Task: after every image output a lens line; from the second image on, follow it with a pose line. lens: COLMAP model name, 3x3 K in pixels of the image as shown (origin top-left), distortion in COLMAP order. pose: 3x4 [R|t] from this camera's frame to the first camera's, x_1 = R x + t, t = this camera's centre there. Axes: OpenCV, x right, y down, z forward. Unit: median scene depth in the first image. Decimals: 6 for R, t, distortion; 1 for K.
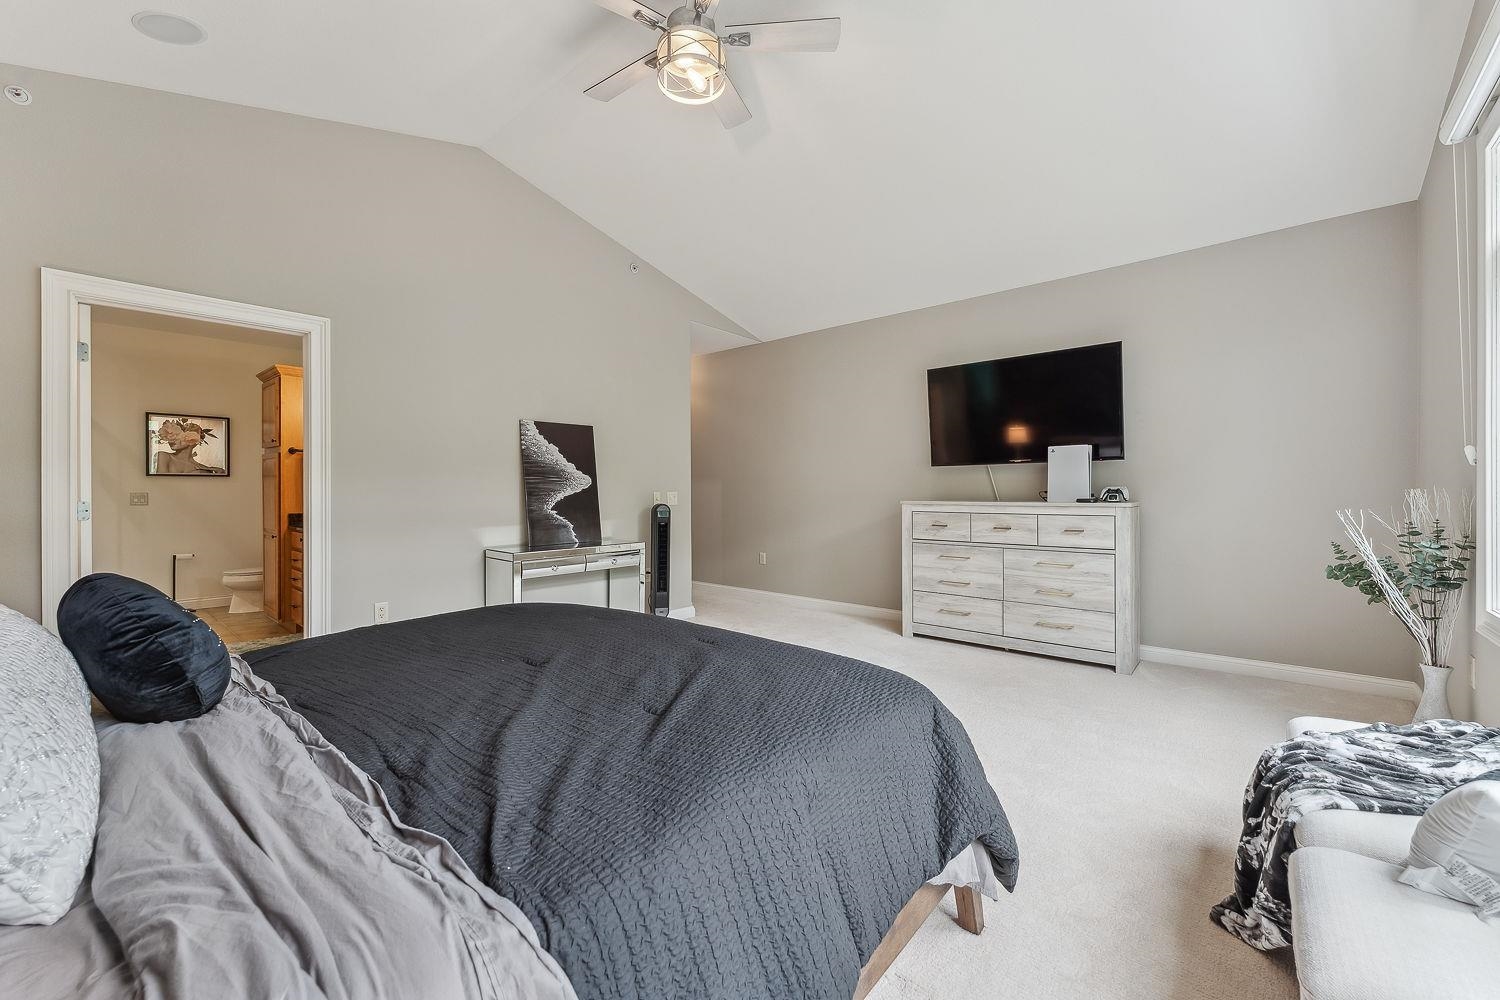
lens RADIAL K [[598.8, 0, 751.3], [0, 598.8, 488.6], [0, 0, 1]] dist [-0.000832, 0.000492]
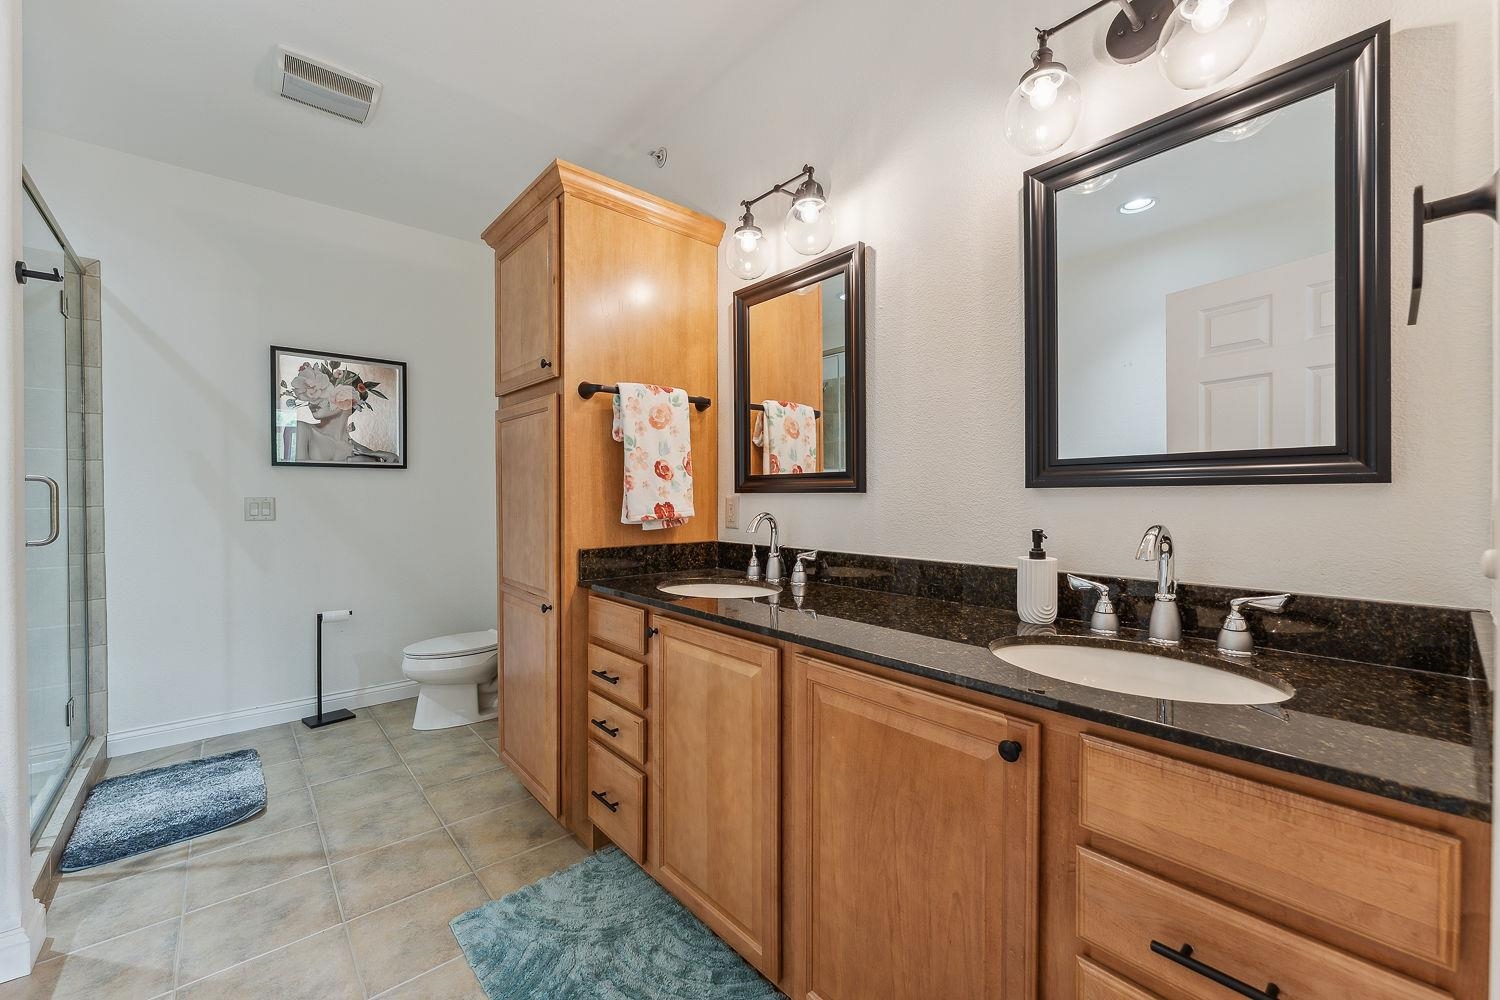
lens RADIAL K [[598.8, 0, 755.6], [0, 598.8, 492.8], [0, 0, 1]] dist [-0.000832, 0.000492]
pose [[0.991412, -0.003729, -0.130722, -0.500021], [0.004103, 0.999988, 0.002587, 0.003174], [0.130710, -0.003102, 0.991416, 0.513217]]
